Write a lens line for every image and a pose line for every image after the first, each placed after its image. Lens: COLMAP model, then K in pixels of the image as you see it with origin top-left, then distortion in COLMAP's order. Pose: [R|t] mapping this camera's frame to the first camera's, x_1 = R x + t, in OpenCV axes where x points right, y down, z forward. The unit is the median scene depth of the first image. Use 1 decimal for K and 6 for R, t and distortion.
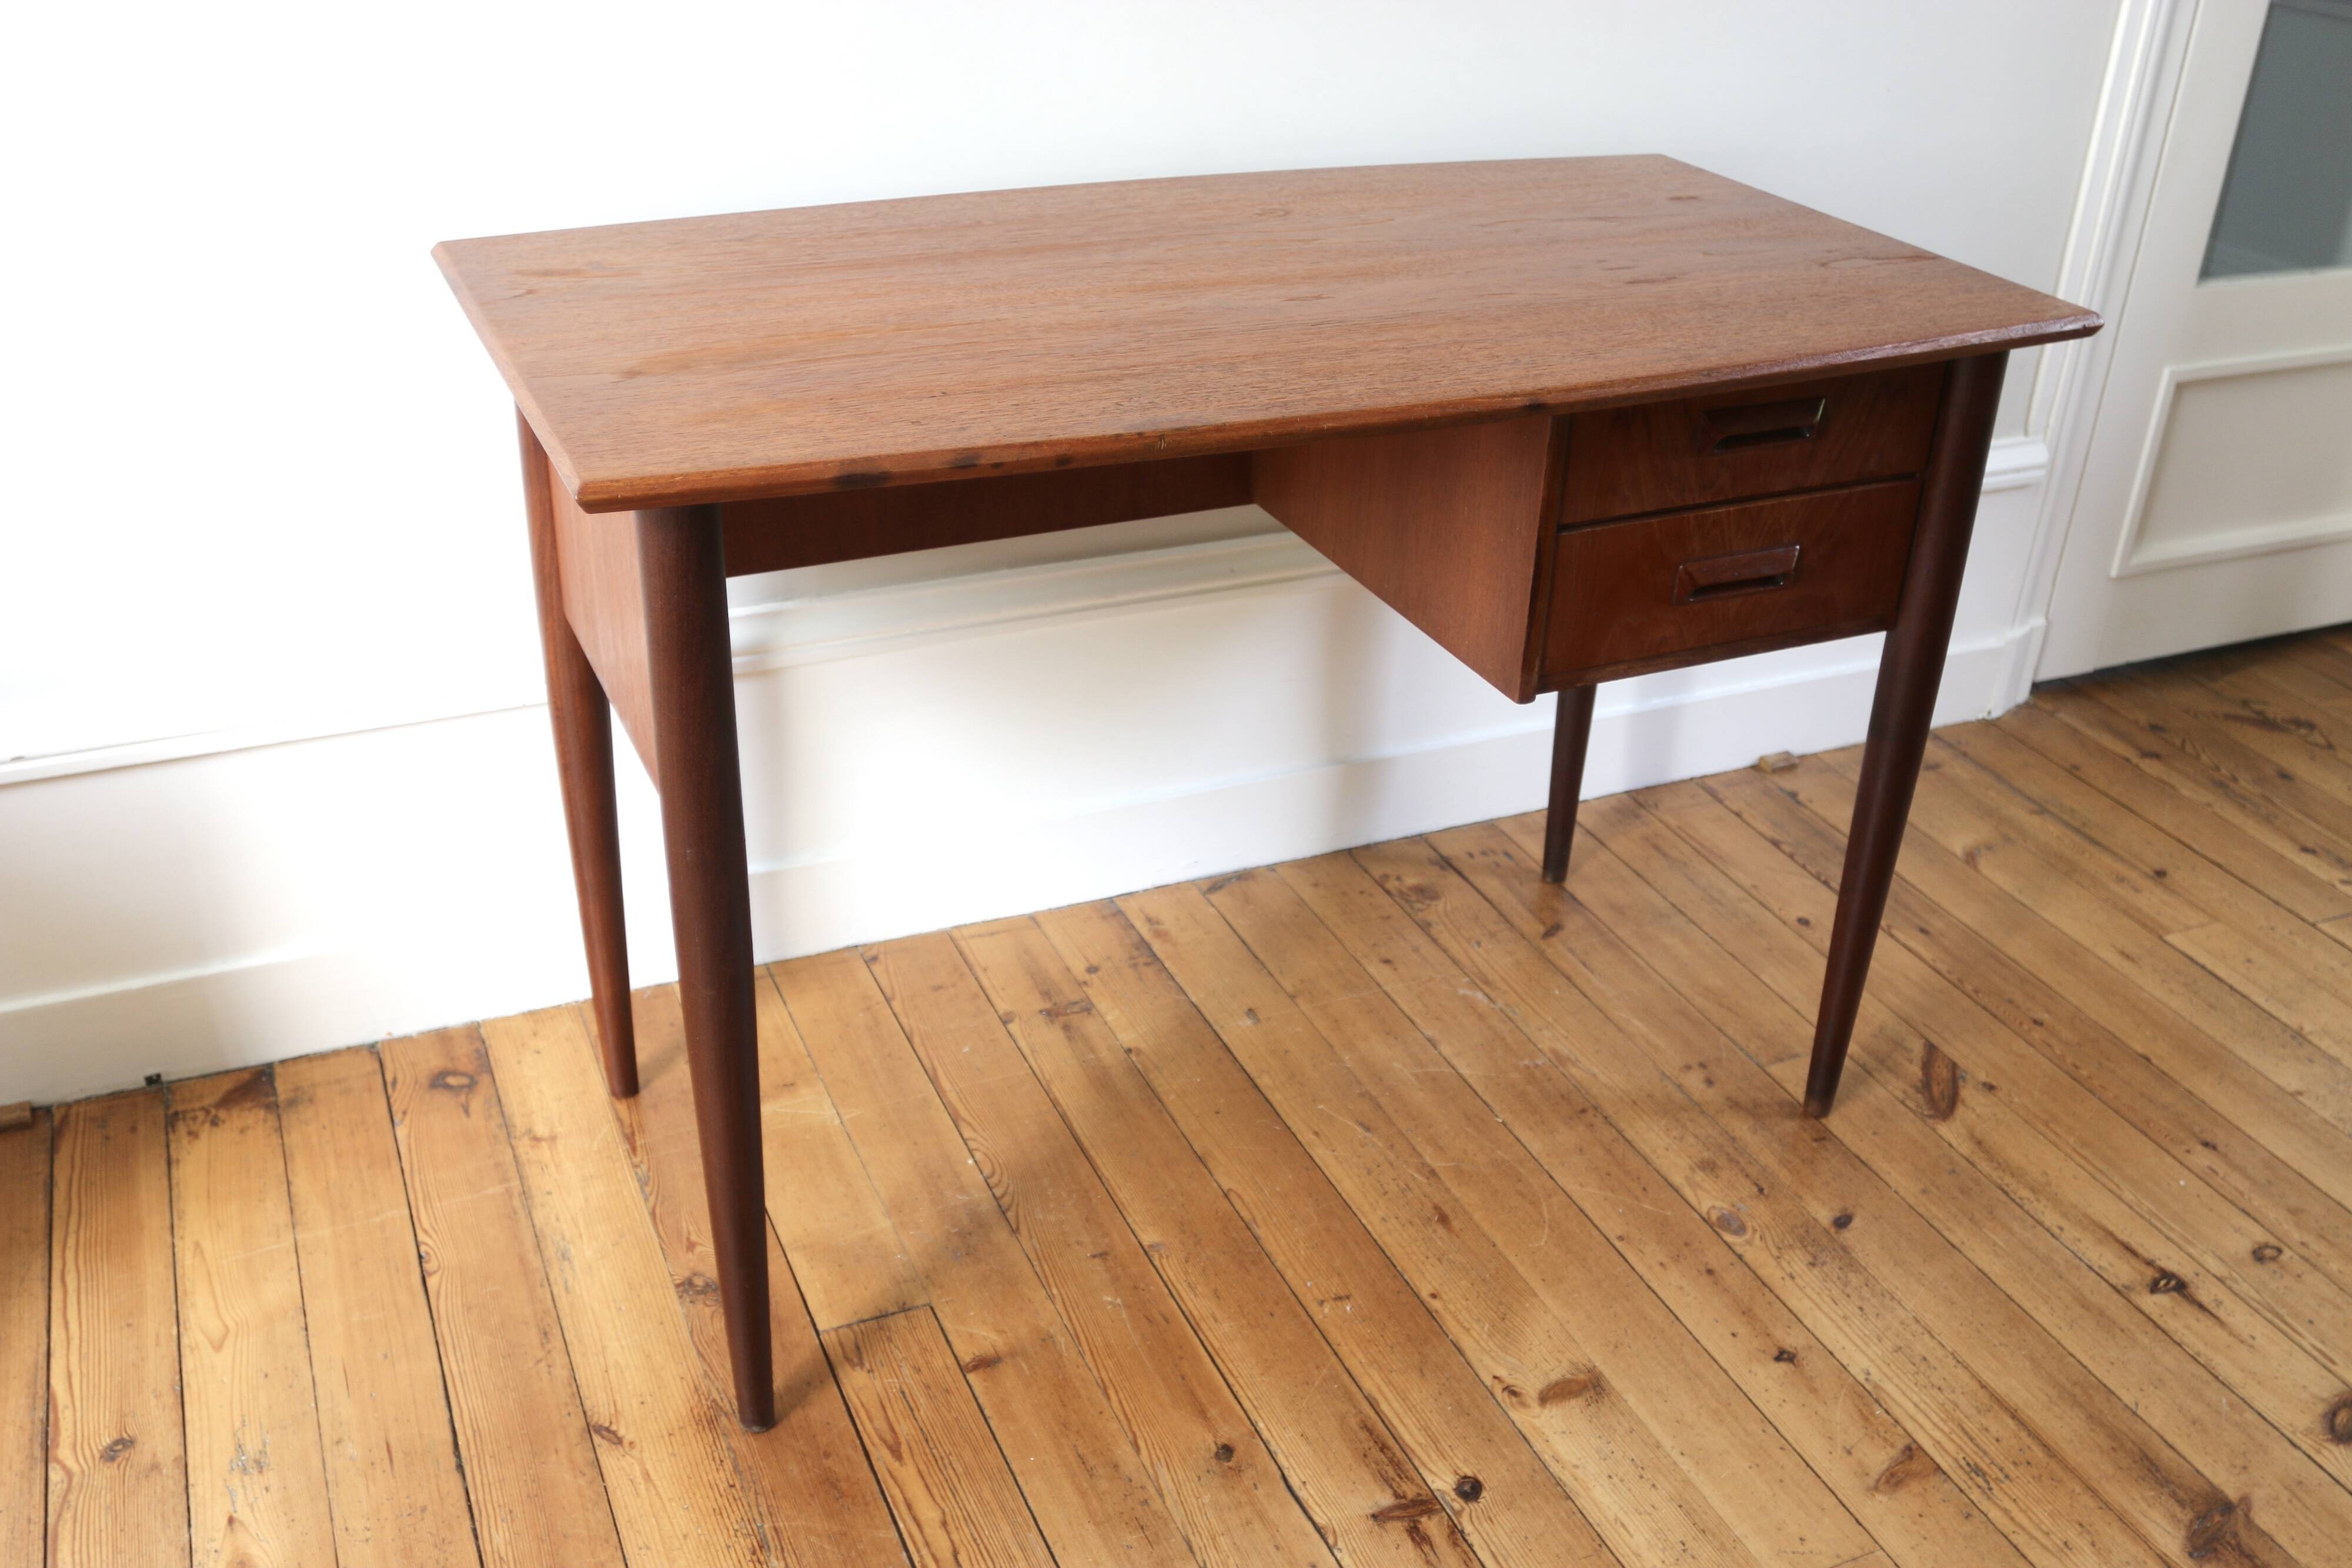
lens RADIAL K [[2169.7, 0, 1176.0], [0, 2169.7, 784.0], [0, 0, 1]] dist [-0.077175, 0.055526]
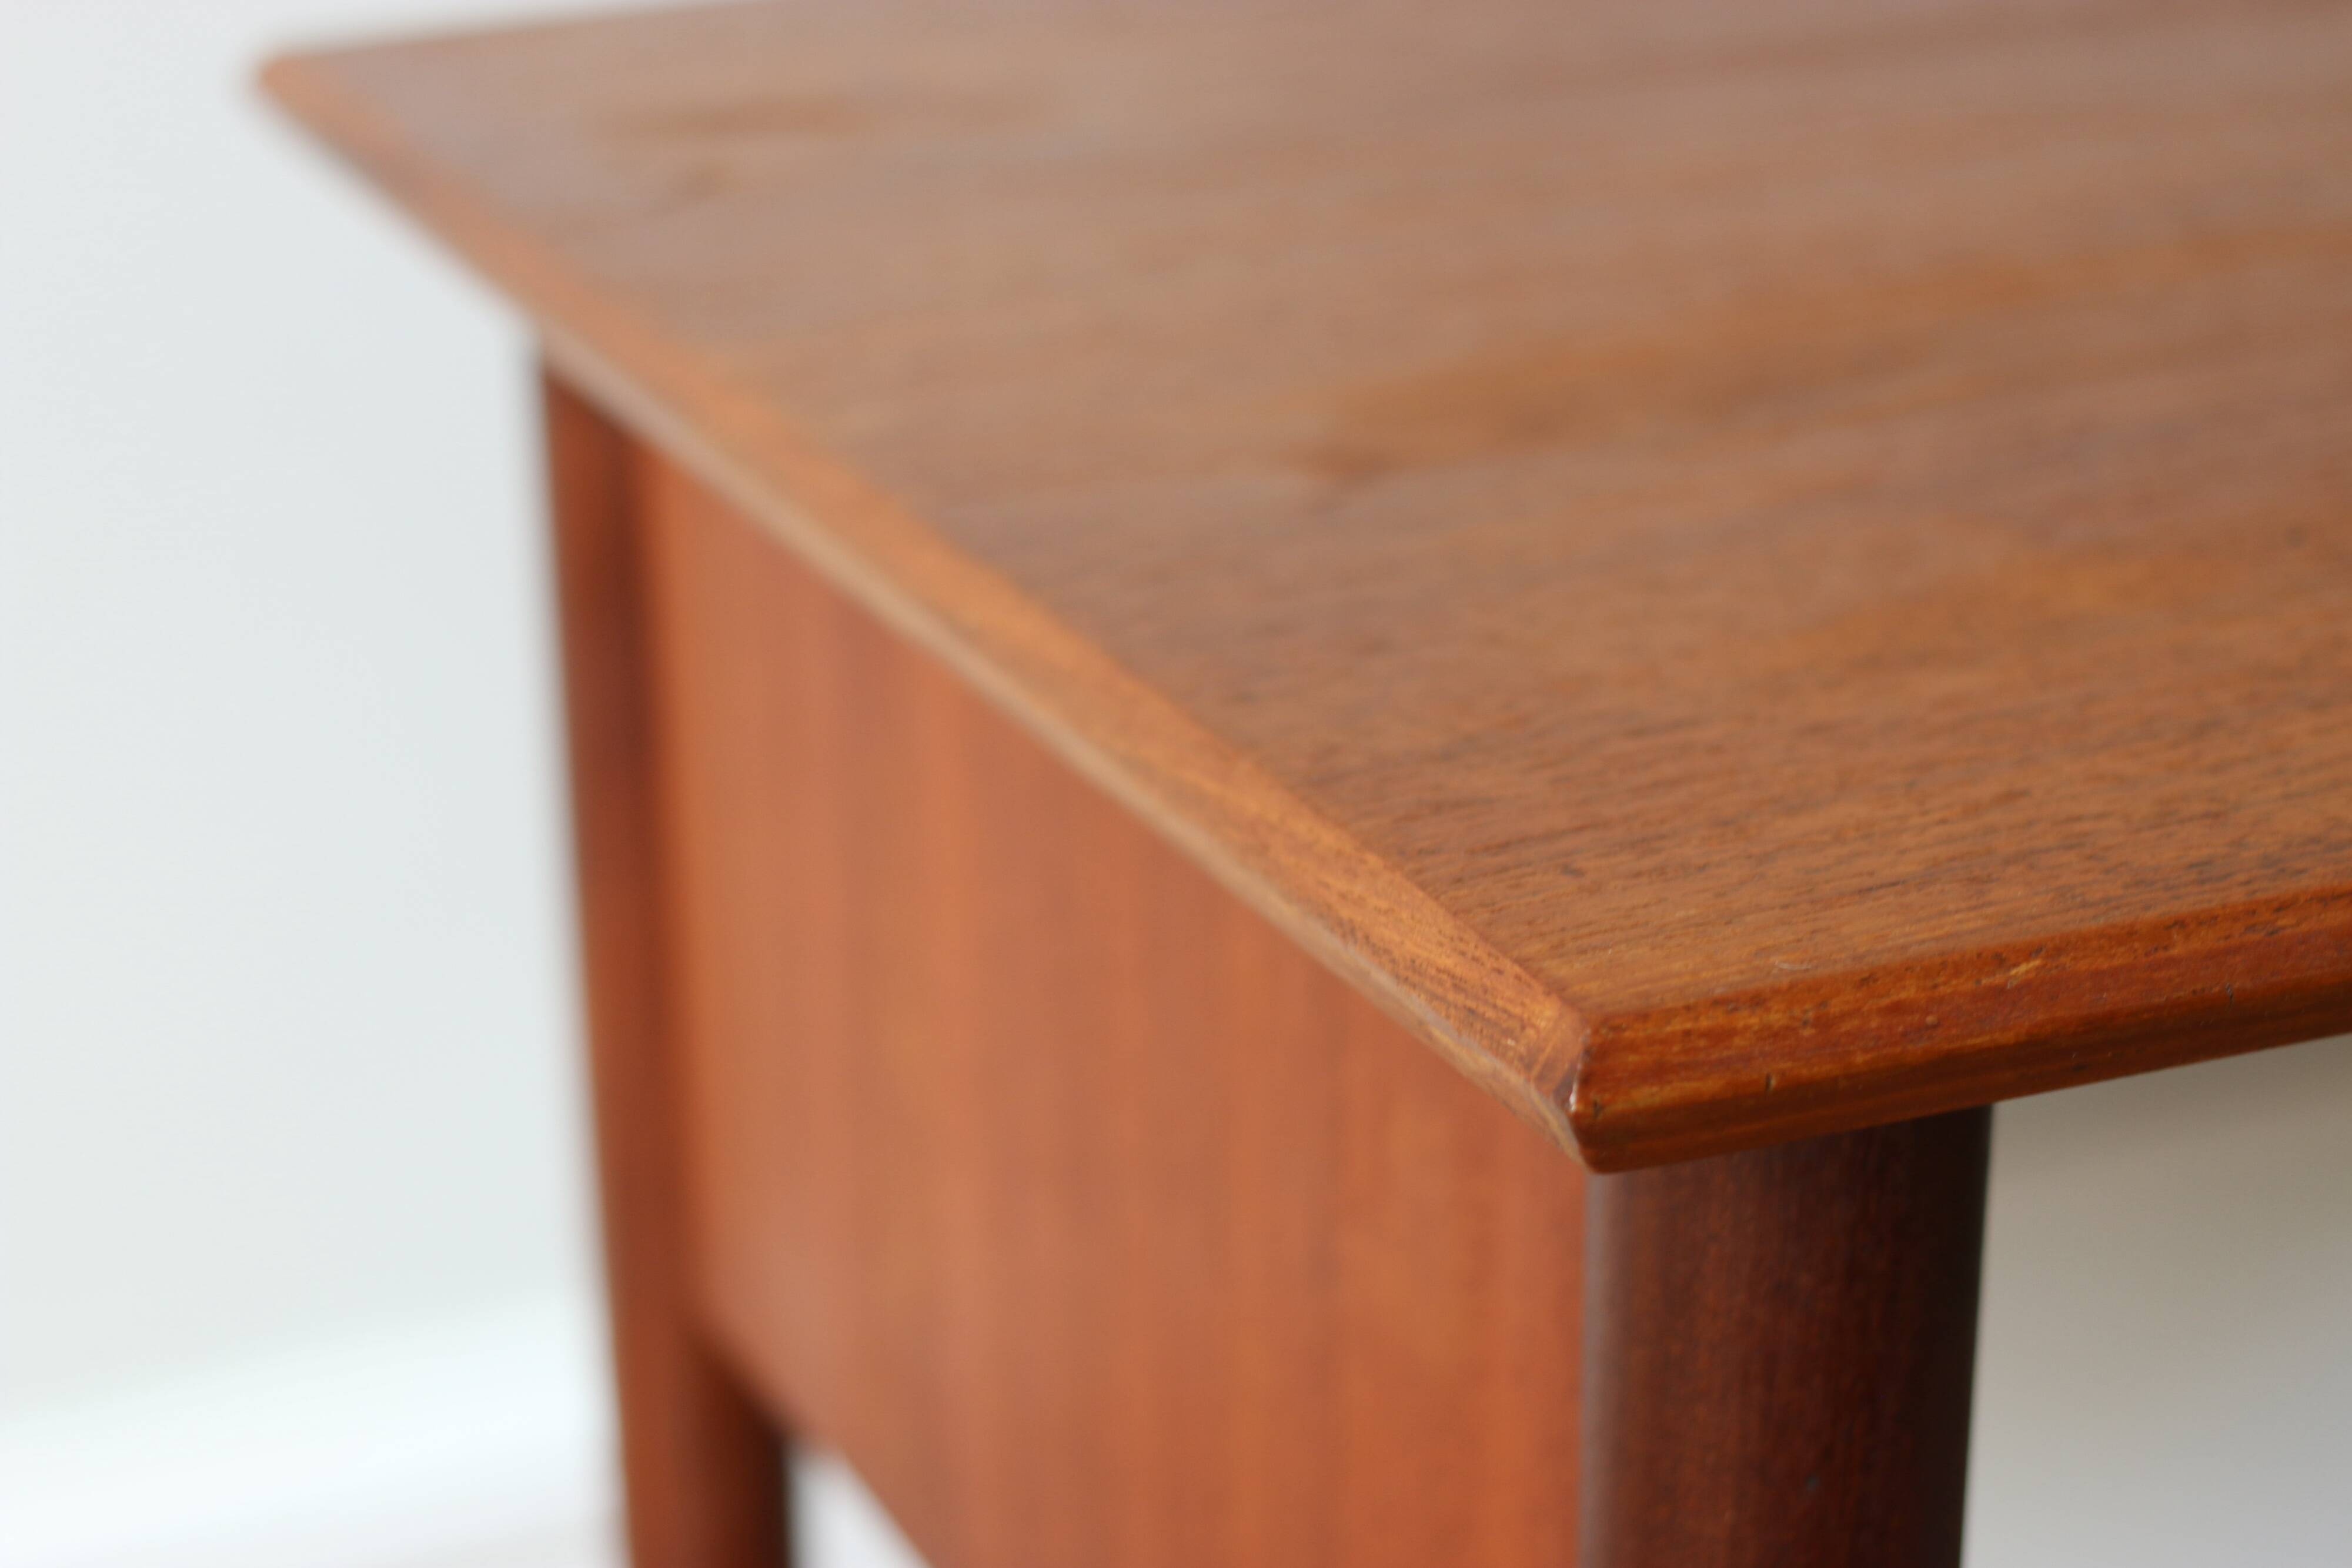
lens RADIAL K [[4285.7, 0, 1176.0], [0, 4285.7, 784.0], [0, 0, 1]] dist [-0.067797, 0.023770]
pose [[0.998914, -0.046052, -0.007118, -0.201695], [0.045001, 0.992994, -0.109263, -0.078699], [0.012100, 0.108824, 0.993987, 0.401197]]
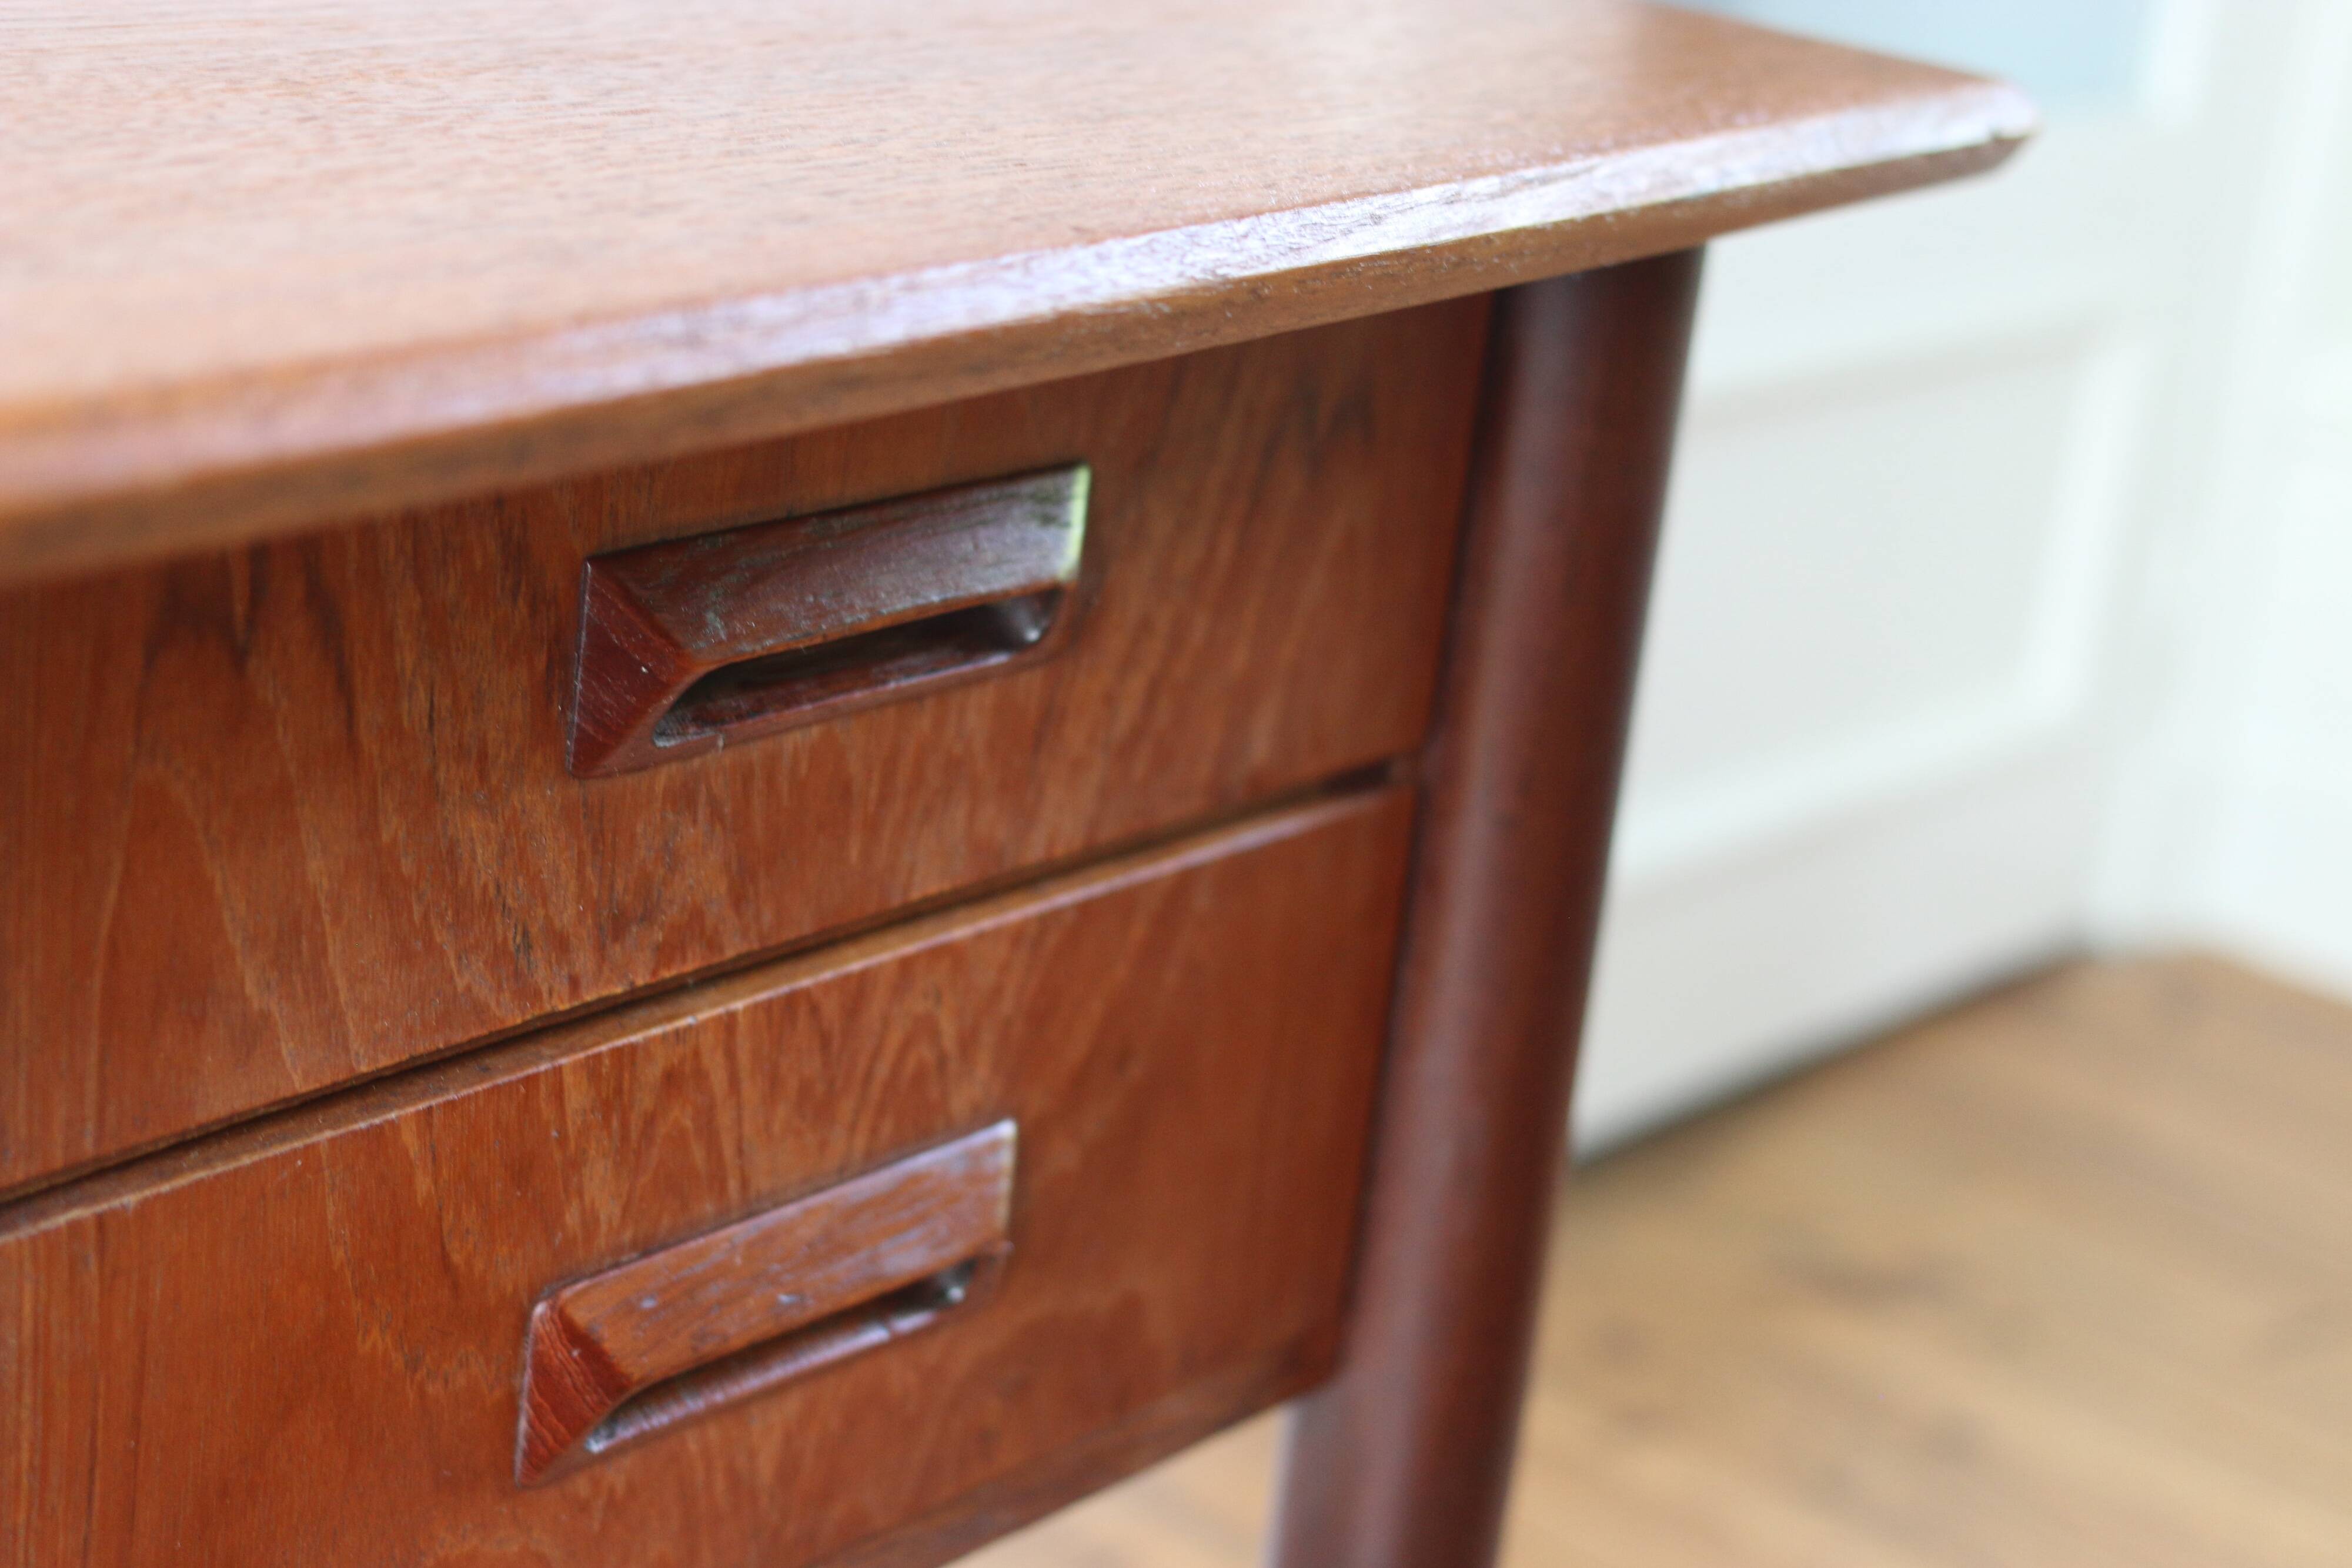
lens RADIAL K [[4285.7, 0, 1176.0], [0, 4285.7, 784.0], [0, 0, 1]] dist [-0.067797, 0.023770]
pose [[0.891409, -0.077089, 0.446595, 0.098588], [0.134304, 0.986096, -0.097858, -0.091518], [-0.432842, 0.147211, 0.889369, 0.542307]]
